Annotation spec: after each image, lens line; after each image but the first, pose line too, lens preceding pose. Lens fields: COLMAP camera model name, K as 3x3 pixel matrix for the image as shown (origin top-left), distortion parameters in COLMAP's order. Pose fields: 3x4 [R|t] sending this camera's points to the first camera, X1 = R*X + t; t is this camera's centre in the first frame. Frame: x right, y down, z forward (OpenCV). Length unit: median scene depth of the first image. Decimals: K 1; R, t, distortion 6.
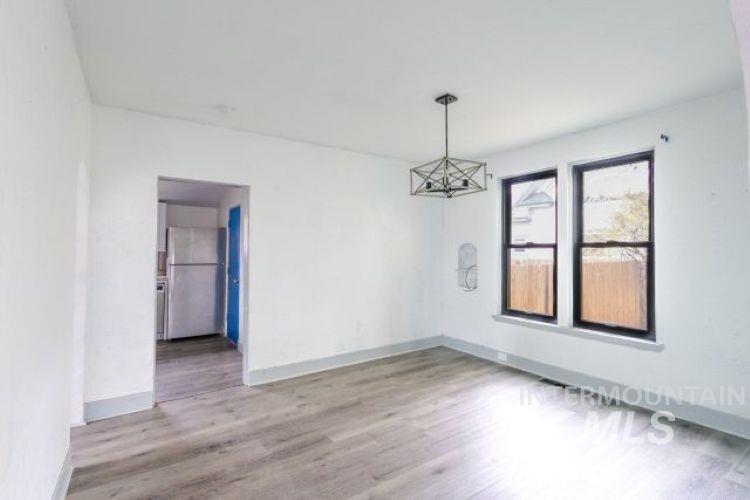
lens RADIAL K [[356.0, 0, 376.7], [0, 356.0, 246.4], [0, 0, 1]] dist [0.000086, 0.000344]
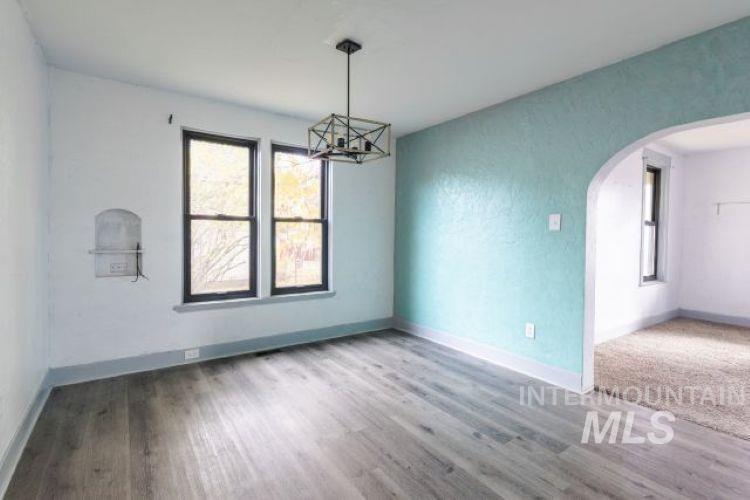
lens RADIAL K [[356.0, 0, 376.7], [0, 356.0, 246.4], [0, 0, 1]] dist [0.000086, 0.000344]
pose [[-0.000392, -0.042790, 0.999084, -0.578338], [-0.028052, 0.998691, 0.042762, 0.027422], [-0.999606, -0.028010, -0.001592, 0.780105]]
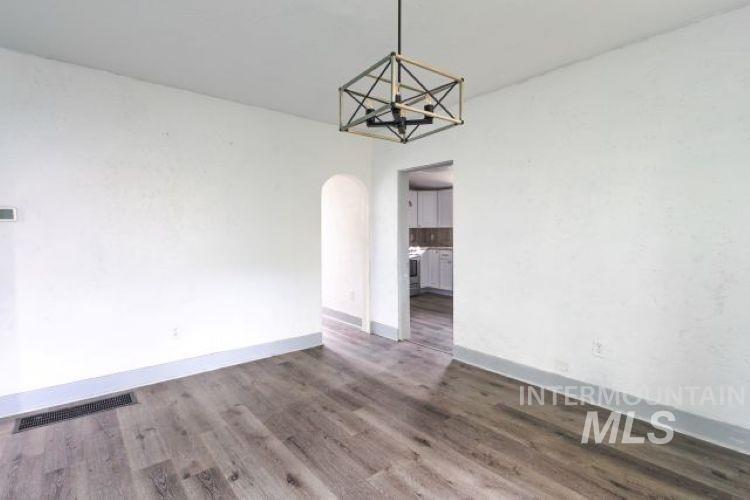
lens RADIAL K [[356.0, 0, 376.7], [0, 356.0, 246.4], [0, 0, 1]] dist [0.000086, 0.000344]
pose [[0.090174, 0.039676, -0.995135, 0.684098], [0.024867, 0.998805, 0.042075, 0.024570], [0.995615, -0.028540, 0.089080, 0.762317]]
